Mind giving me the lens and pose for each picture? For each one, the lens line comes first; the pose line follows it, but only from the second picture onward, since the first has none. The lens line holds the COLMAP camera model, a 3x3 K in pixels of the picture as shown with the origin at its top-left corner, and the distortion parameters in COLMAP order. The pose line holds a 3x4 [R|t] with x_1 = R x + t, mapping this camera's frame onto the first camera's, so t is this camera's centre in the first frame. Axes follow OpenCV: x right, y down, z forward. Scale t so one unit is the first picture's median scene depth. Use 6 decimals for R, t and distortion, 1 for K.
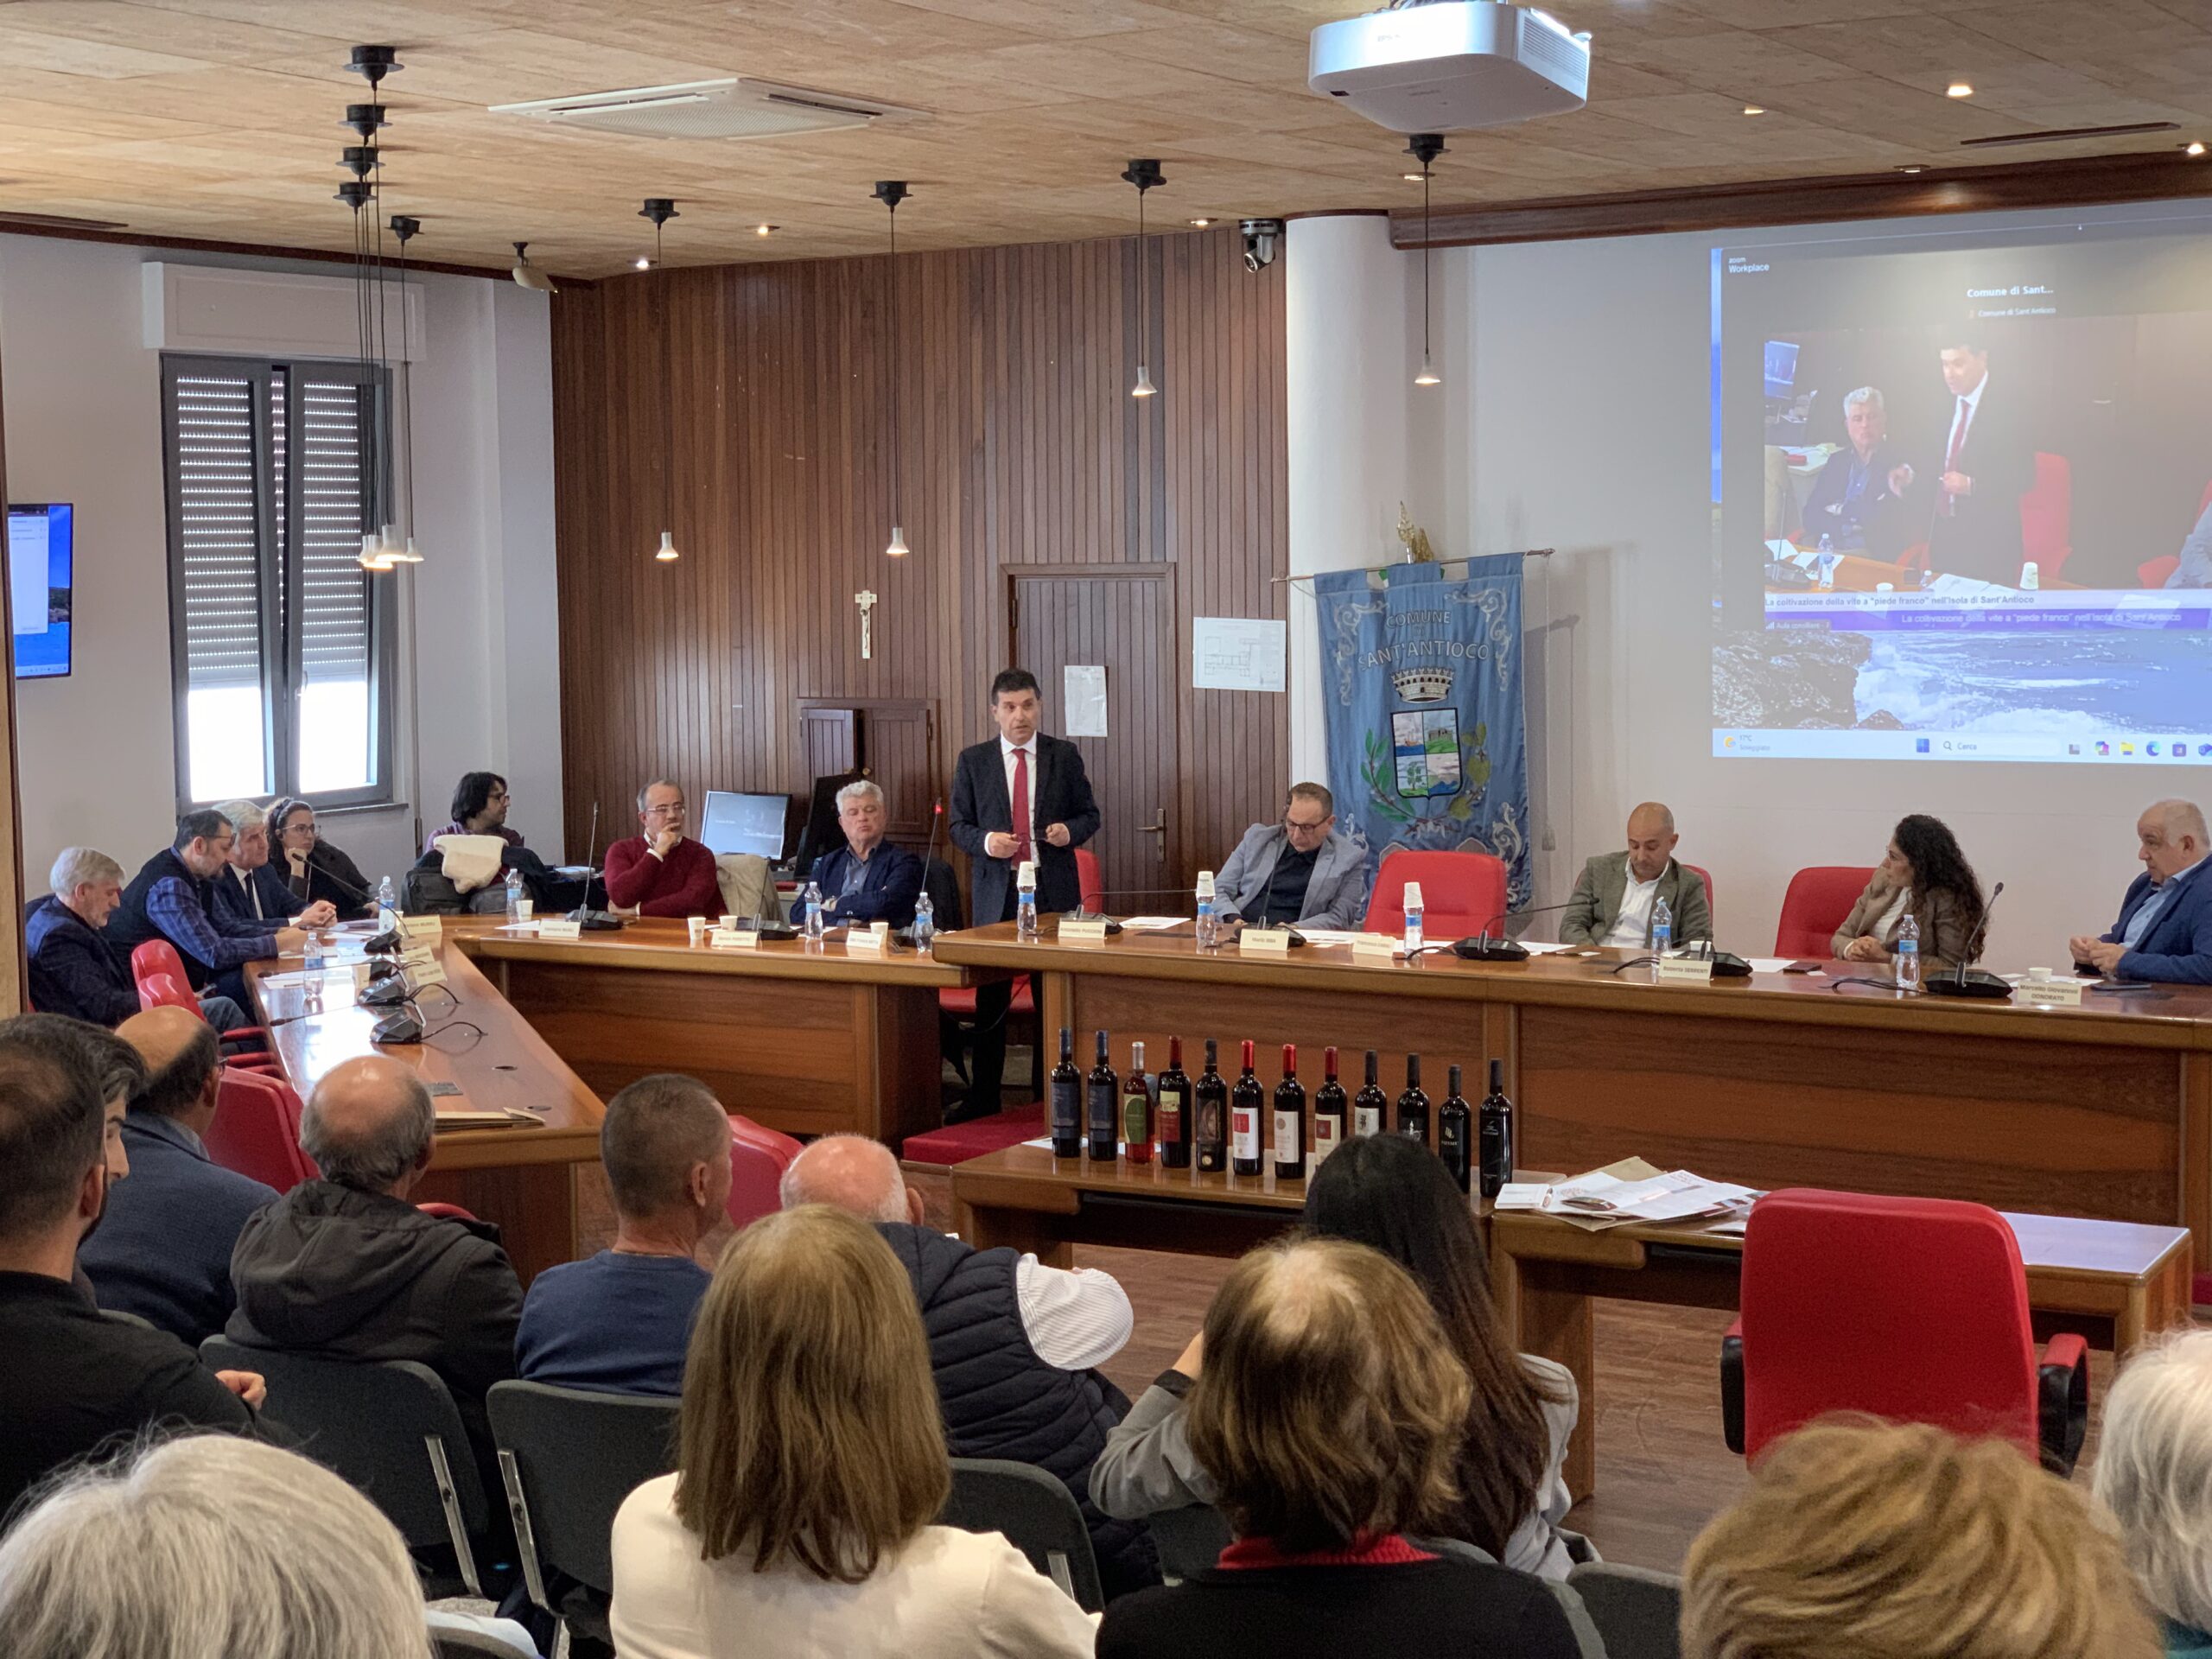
lens RADIAL K [[3362.3, 0, 1107.2], [0, 3362.3, 827.6], [0, 0, 1]] dist [0.026667, 0.000000]
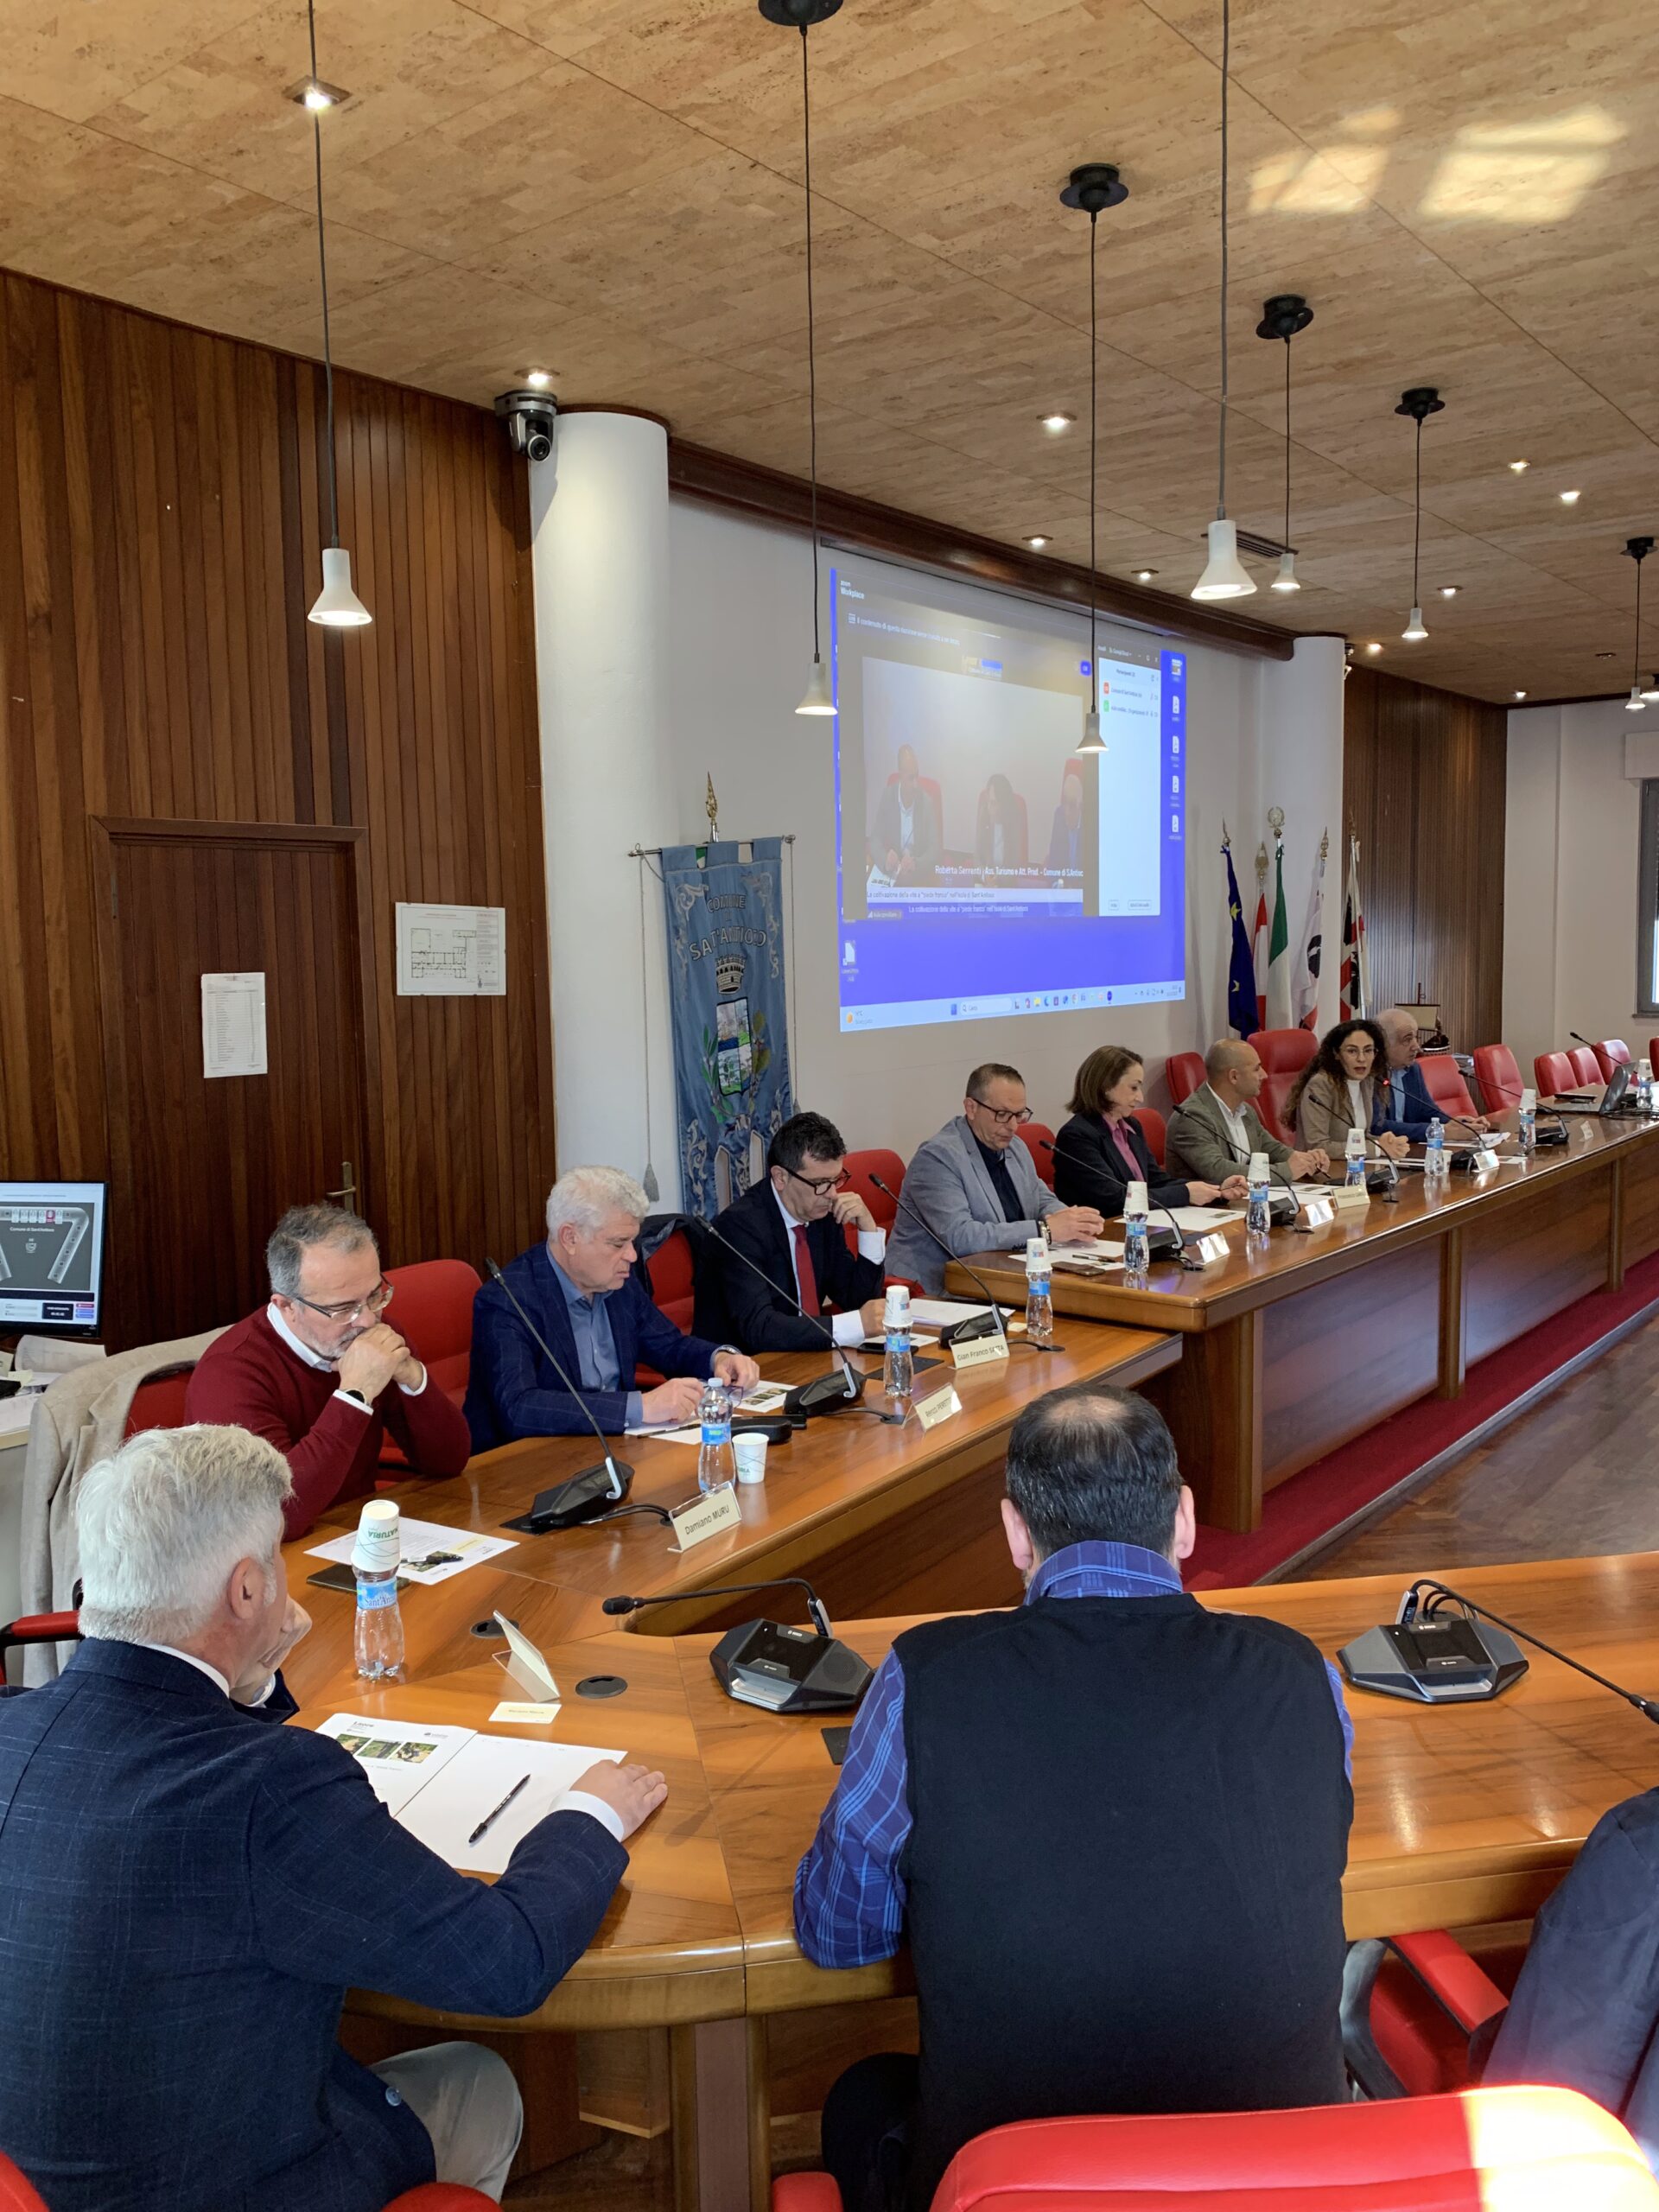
lens RADIAL K [[1685.3, 0, 844.4], [0, 1685.3, 1120.7], [0, 0, 1]] dist [0.067079, 0.000031]
pose [[0.105828, -0.097277, 0.989615, -0.393027], [0.092208, 0.991876, 0.087639, -0.042287], [-0.990100, 0.081975, 0.113938, 0.965109]]
